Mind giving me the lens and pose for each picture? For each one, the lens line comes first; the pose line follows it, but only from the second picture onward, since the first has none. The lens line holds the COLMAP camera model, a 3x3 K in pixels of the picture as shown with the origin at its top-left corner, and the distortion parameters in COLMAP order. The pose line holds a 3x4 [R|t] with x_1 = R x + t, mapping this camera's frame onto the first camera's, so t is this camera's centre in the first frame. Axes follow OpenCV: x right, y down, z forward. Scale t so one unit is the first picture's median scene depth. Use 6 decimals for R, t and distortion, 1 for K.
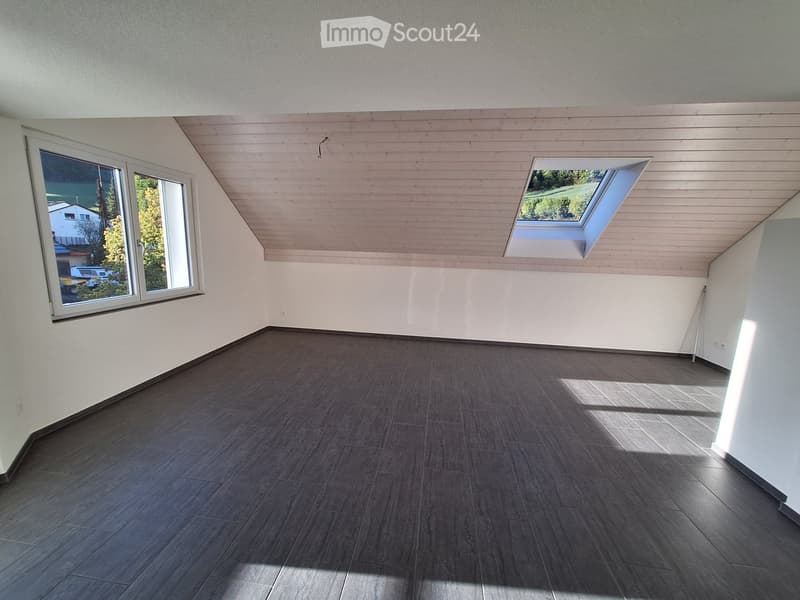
lens RADIAL K [[325.4, 0, 400.7], [0, 325.4, 300.7], [0, 0, 1]] dist [-0.008558, 0.000060]
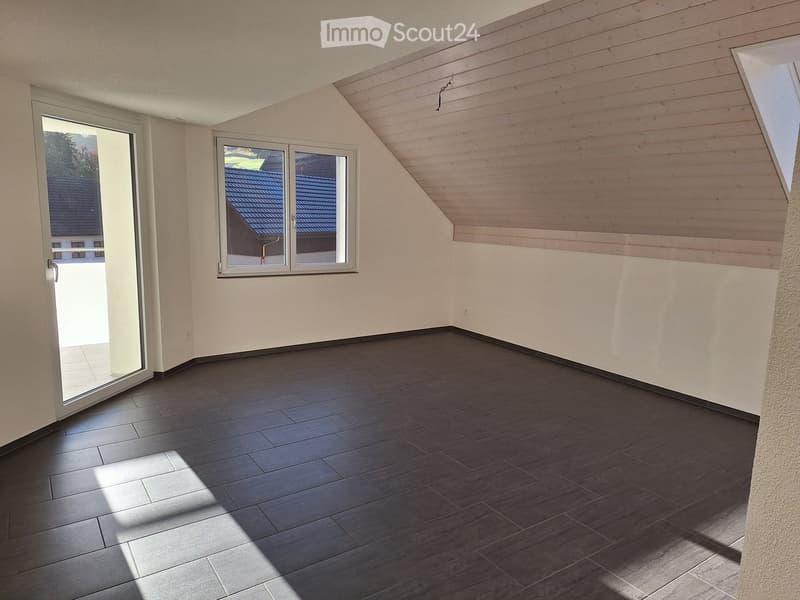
lens RADIAL K [[557.1, 0, 400.5], [0, 557.1, 300.5], [0, 0, 1]] dist [-0.010371, -0.001838]
pose [[0.661650, 0.102390, -0.742789, 0.530632], [-0.131521, 0.991122, 0.019468, 0.009152], [0.738188, 0.084811, 0.669243, 0.032914]]
